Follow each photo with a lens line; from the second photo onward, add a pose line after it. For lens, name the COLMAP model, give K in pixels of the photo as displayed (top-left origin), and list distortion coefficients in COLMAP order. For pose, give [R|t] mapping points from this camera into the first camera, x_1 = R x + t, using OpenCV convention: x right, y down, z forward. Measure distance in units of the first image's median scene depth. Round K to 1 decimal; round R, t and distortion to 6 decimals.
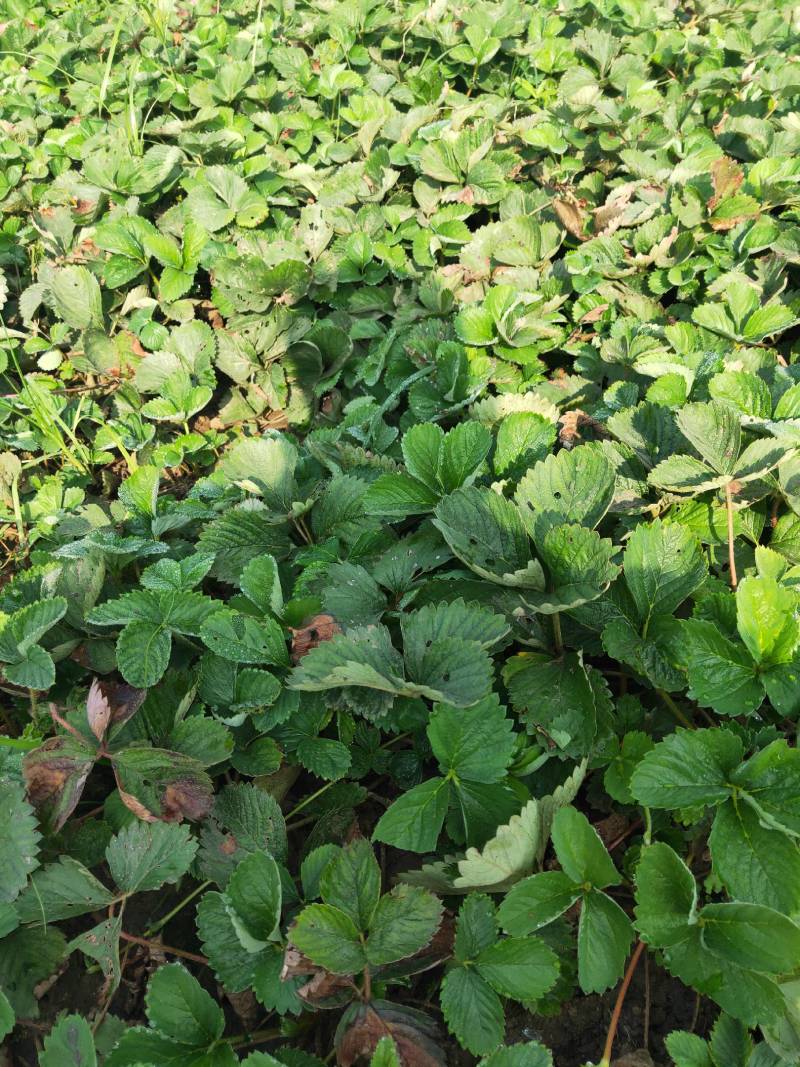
lens RADIAL K [[762.0, 0, 399.3], [0, 762.0, 532.9], [0, 0, 1]] dist [0.001791, 0.000530]
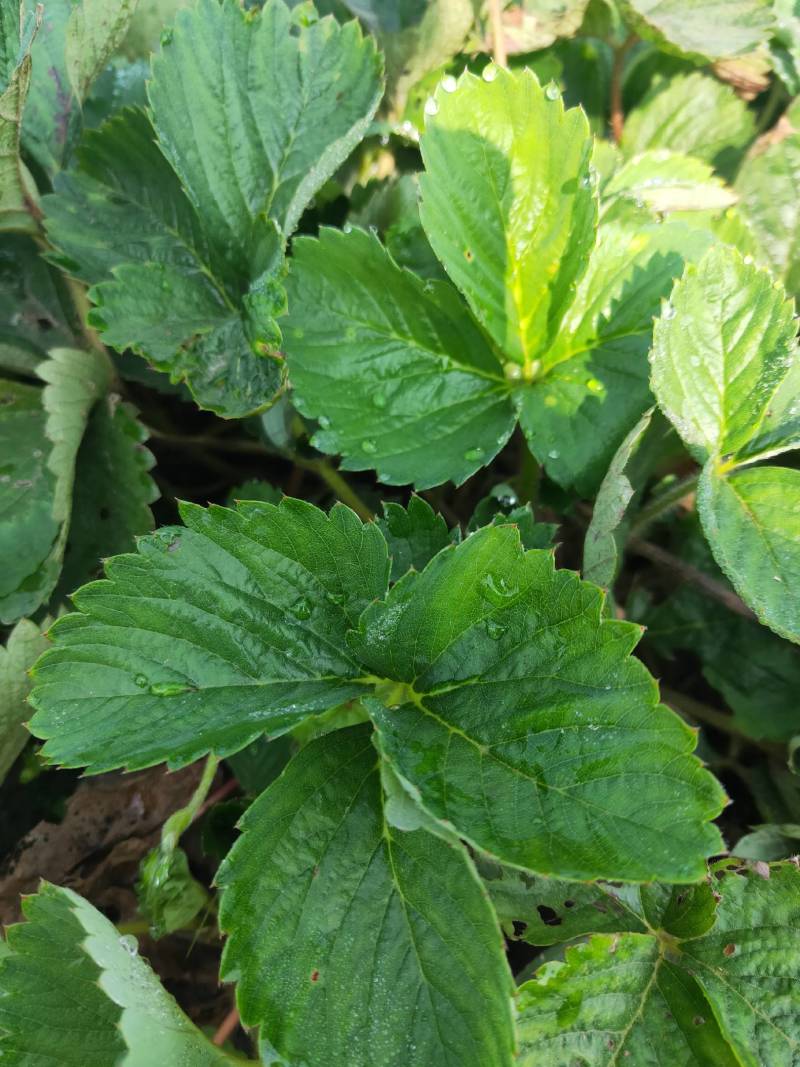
lens RADIAL K [[762.0, 0, 400.6], [0, 762.0, 534.0], [0, 0, 1]] dist [0.001791, 0.000530]
pose [[0.996947, -0.035162, 0.069712, 0.392343], [0.024952, 0.989514, 0.142267, 0.205854], [-0.073983, -0.140093, 0.987370, 0.629218]]
